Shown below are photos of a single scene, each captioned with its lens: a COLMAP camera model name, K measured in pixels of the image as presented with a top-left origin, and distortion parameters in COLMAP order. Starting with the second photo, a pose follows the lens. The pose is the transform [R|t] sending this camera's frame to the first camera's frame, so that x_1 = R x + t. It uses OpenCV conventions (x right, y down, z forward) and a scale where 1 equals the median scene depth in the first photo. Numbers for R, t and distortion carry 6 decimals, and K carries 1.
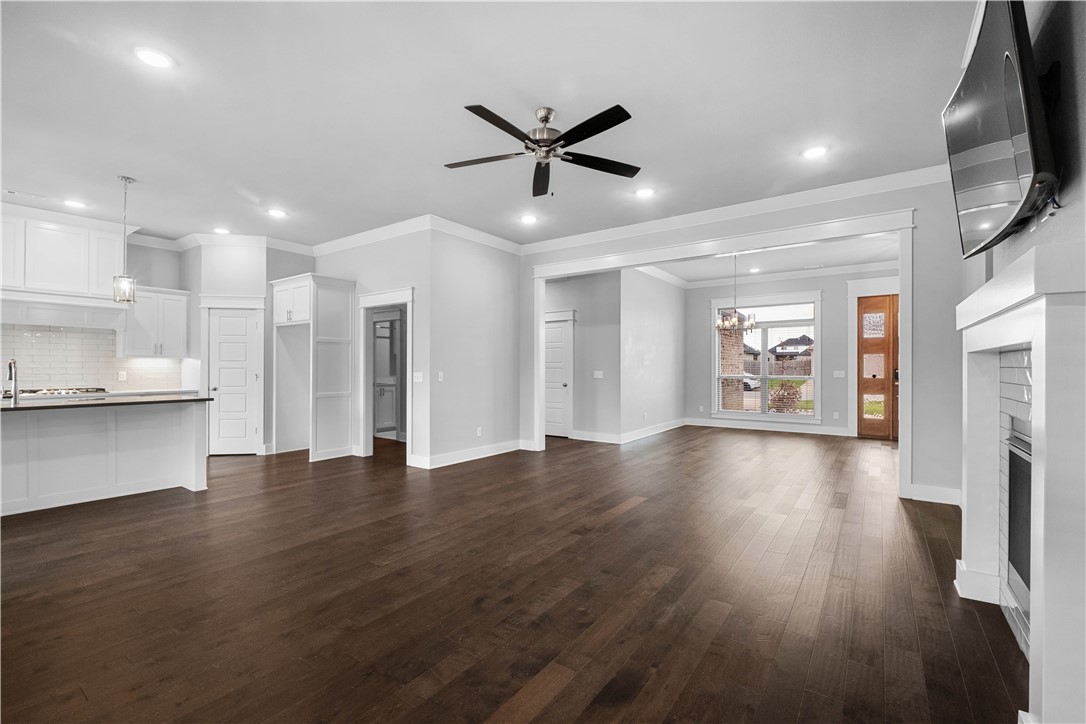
lens RADIAL K [[474.2, 0, 543.2], [0, 474.2, 366.2], [0, 0, 1]] dist [0.000595, -0.005586]
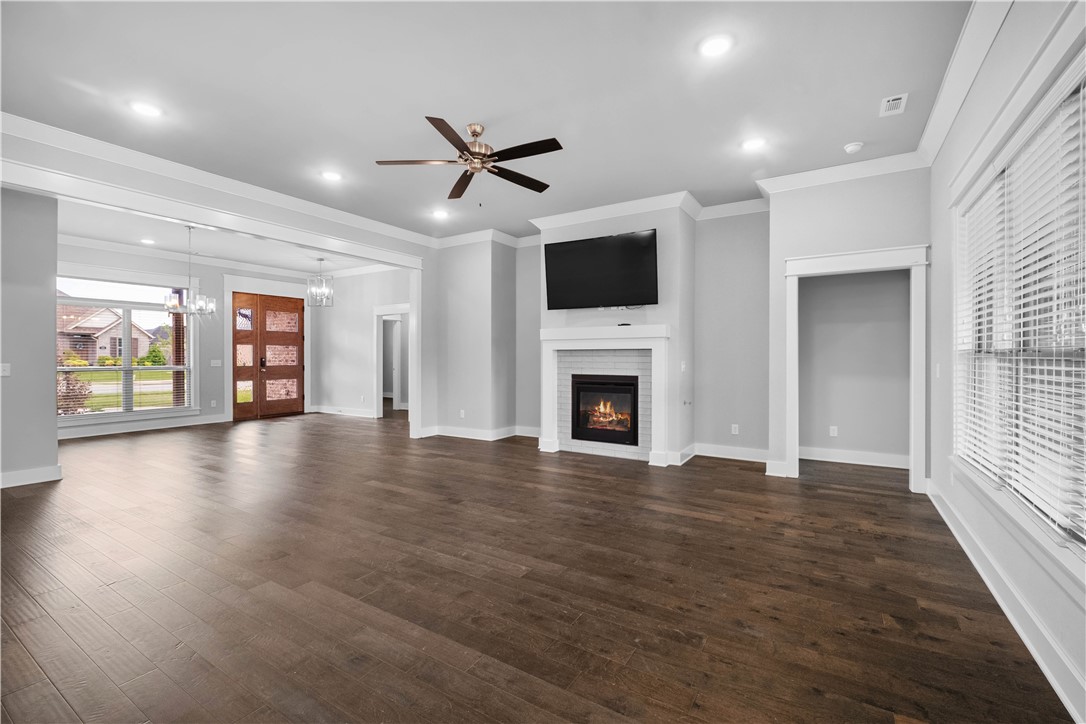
lens RADIAL K [[468.5, 0, 541.0], [0, 468.5, 359.3], [0, 0, 1]] dist [0.002656, -0.000070]
pose [[-0.062357, -0.007159, 0.998028, -0.586994], [-0.001439, 0.999974, 0.007083, 0.000819], [-0.998053, -0.000994, -0.062366, 0.483695]]
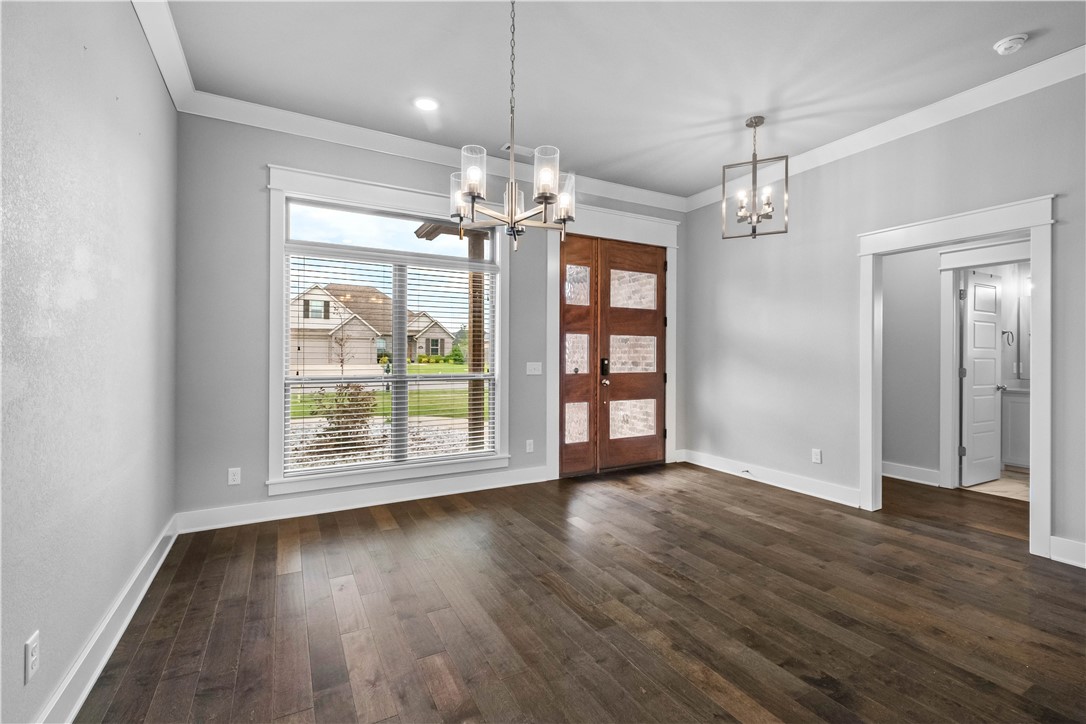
lens RADIAL K [[474.4, 0, 540.2], [0, 474.4, 353.2], [0, 0, 1]] dist [-0.000799, -0.000533]
pose [[0.438841, 0.004605, 0.898553, 0.190349], [-0.004821, 0.999985, -0.002771, 0.001699], [-0.898552, -0.003116, 0.438857, 1.018227]]
